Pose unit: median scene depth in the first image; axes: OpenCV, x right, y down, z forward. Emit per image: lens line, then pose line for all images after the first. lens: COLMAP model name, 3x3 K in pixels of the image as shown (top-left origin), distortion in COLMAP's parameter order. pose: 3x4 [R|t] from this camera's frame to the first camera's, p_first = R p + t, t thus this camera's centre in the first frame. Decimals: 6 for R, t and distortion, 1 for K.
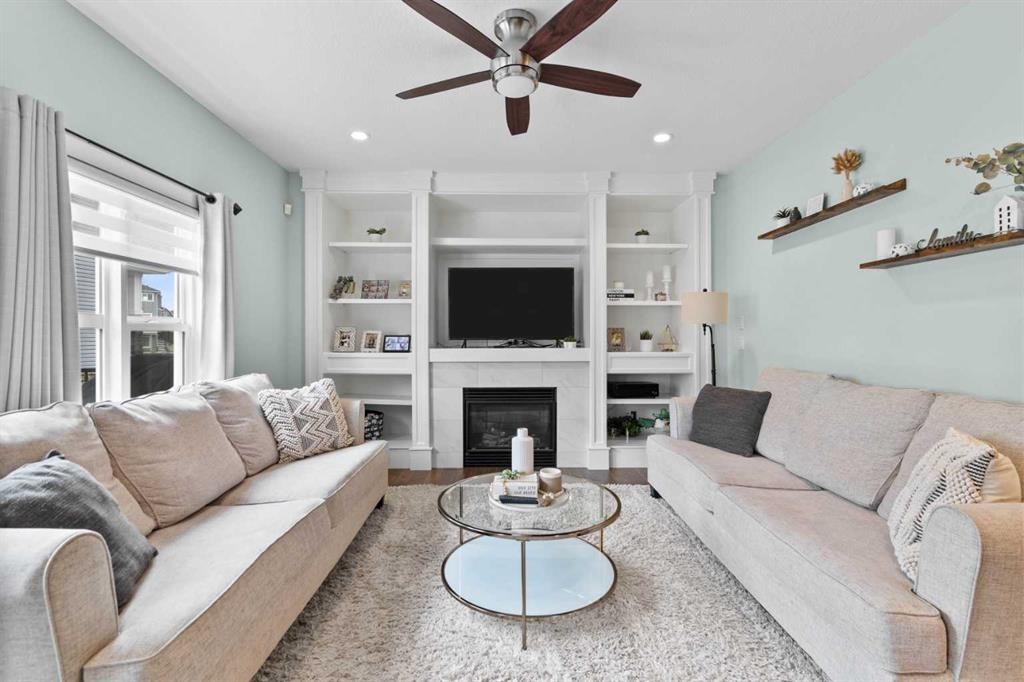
lens RADIAL K [[469.0, 0, 515.8], [0, 469.0, 338.3], [0, 0, 1]] dist [0.014018, 0.000230]
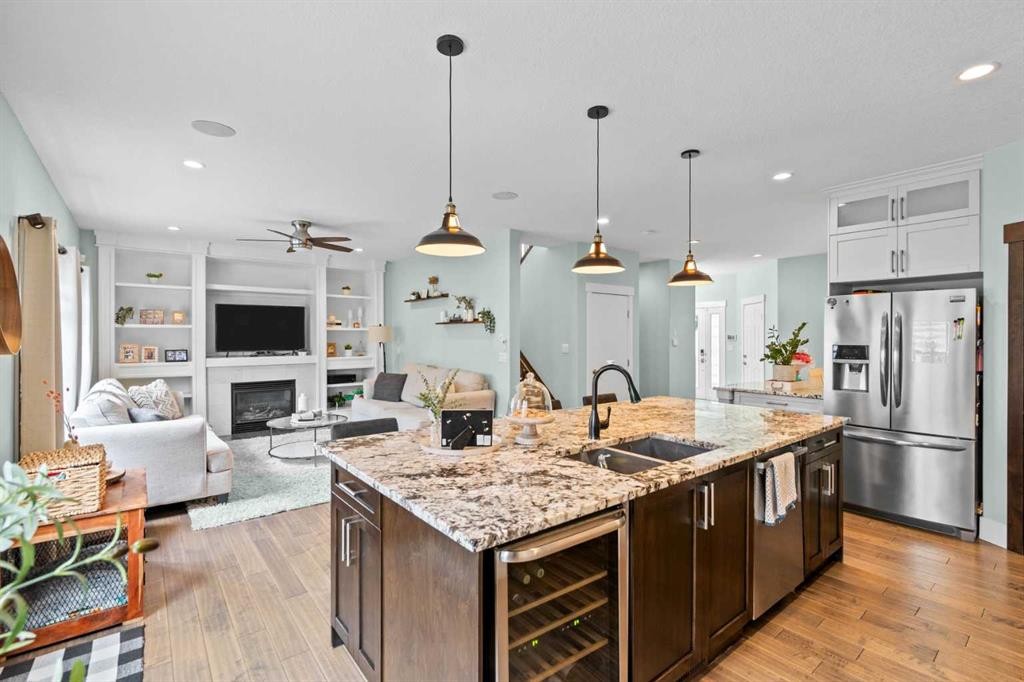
lens RADIAL K [[468.2, 0, 502.8], [0, 468.2, 334.6], [0, 0, 1]] dist [0.001529, 0.000201]
pose [[0.807939, 0.000612, 0.589266, -0.297820], [0.002378, 0.999988, -0.004299, -0.046237], [-0.589262, 0.004874, 0.807927, -0.779415]]
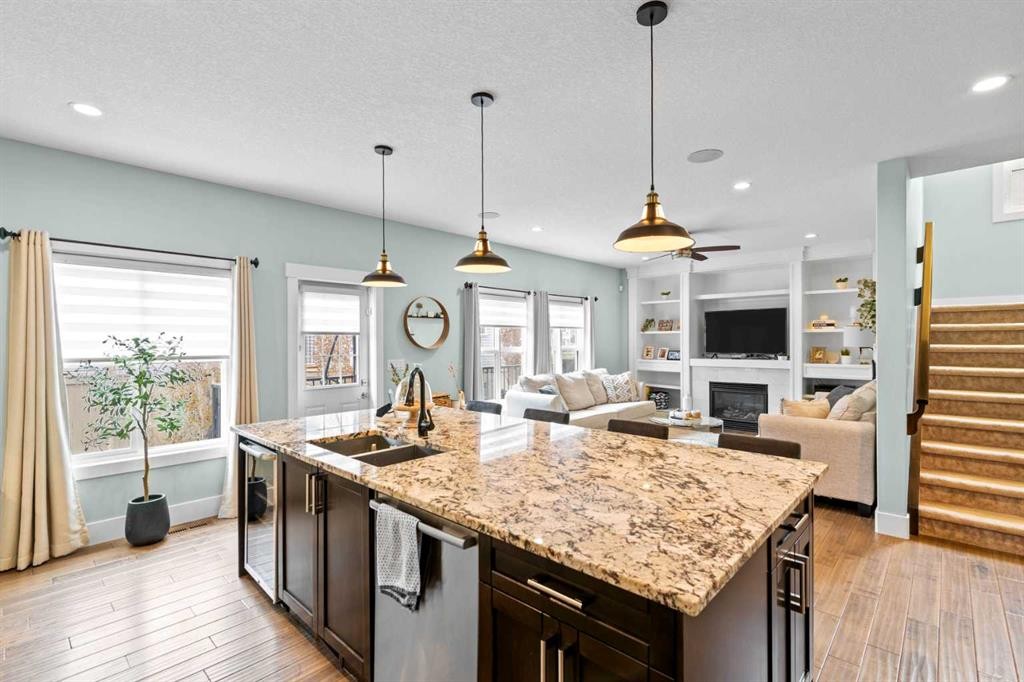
lens RADIAL K [[469.0, 0, 515.8], [0, 469.0, 338.3], [0, 0, 1]] dist [0.014018, 0.000230]
pose [[0.717112, -0.008468, -0.696907, 0.586148], [0.003541, 0.999958, -0.008507, -0.042199], [0.696949, 0.003633, 0.717111, -0.749941]]
